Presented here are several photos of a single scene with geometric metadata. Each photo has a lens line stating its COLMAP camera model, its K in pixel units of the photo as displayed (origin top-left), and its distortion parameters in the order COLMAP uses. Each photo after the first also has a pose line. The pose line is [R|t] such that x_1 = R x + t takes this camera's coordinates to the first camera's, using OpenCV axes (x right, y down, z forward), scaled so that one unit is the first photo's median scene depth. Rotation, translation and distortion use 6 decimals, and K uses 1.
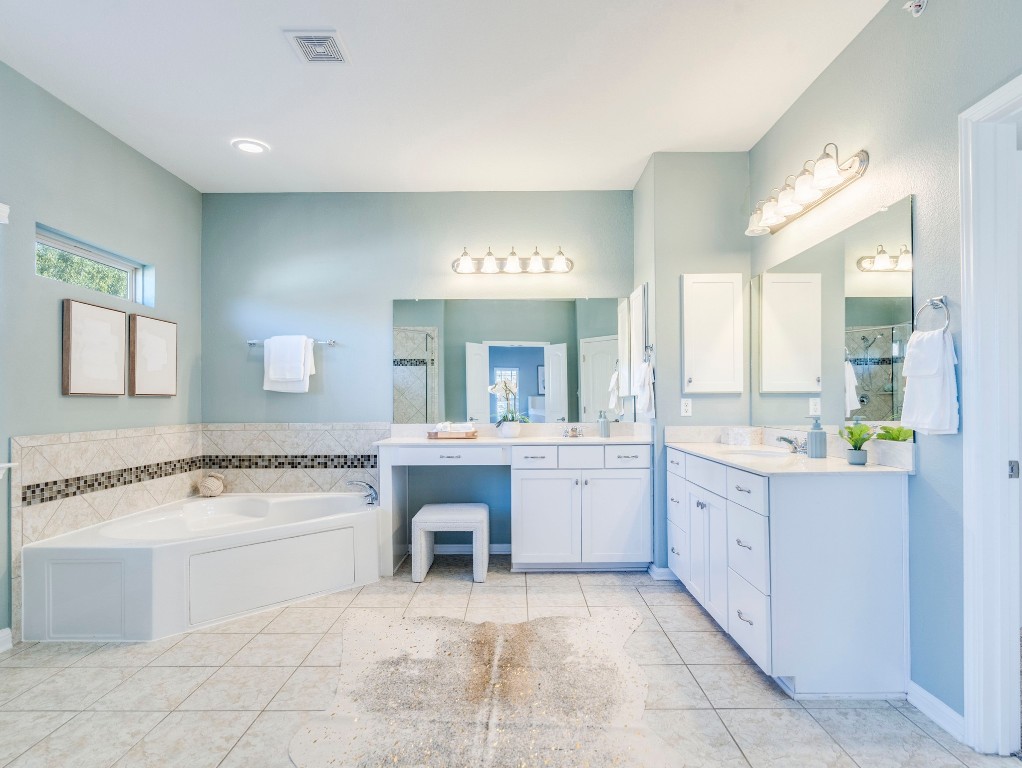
lens RADIAL K [[537.3, 0, 513.4], [0, 537.3, 394.7], [0, 0, 1]] dist [0.007839, 0.001666]
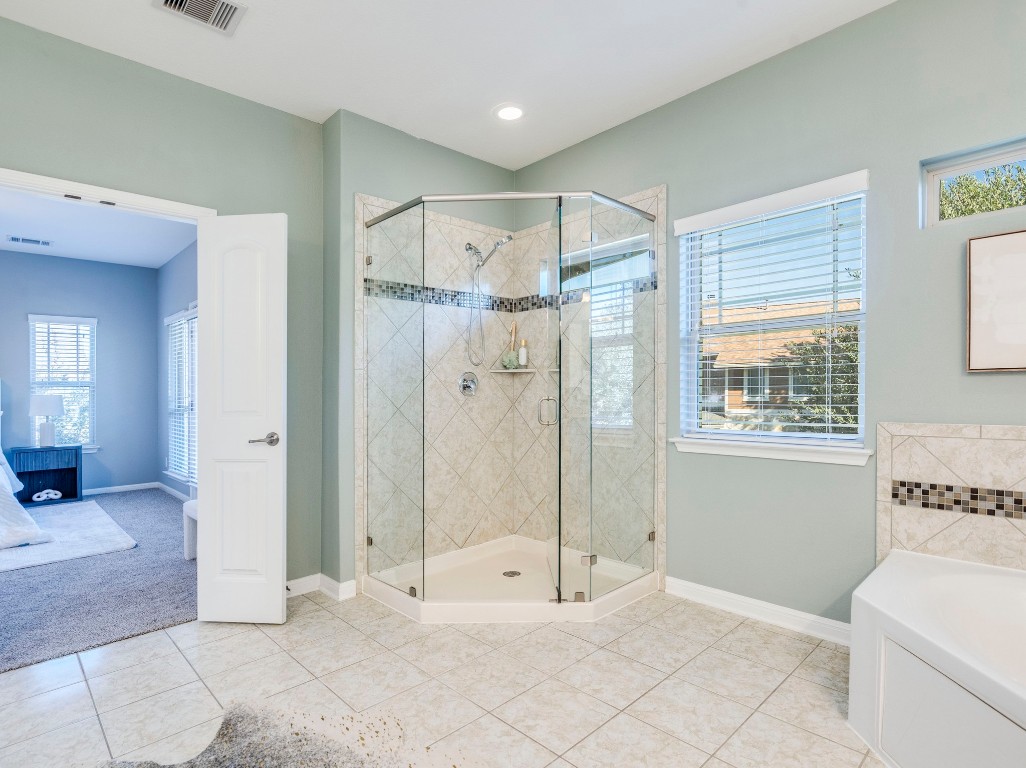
lens RADIAL K [[539.4, 0, 509.9], [0, 539.4, 388.1], [0, 0, 1]] dist [0.007839, 0.001666]
pose [[-0.713443, 0.006790, -0.700681, 0.127142], [0.022151, 0.999672, -0.012867, 0.019653], [0.700363, -0.024700, -0.713359, 1.152072]]
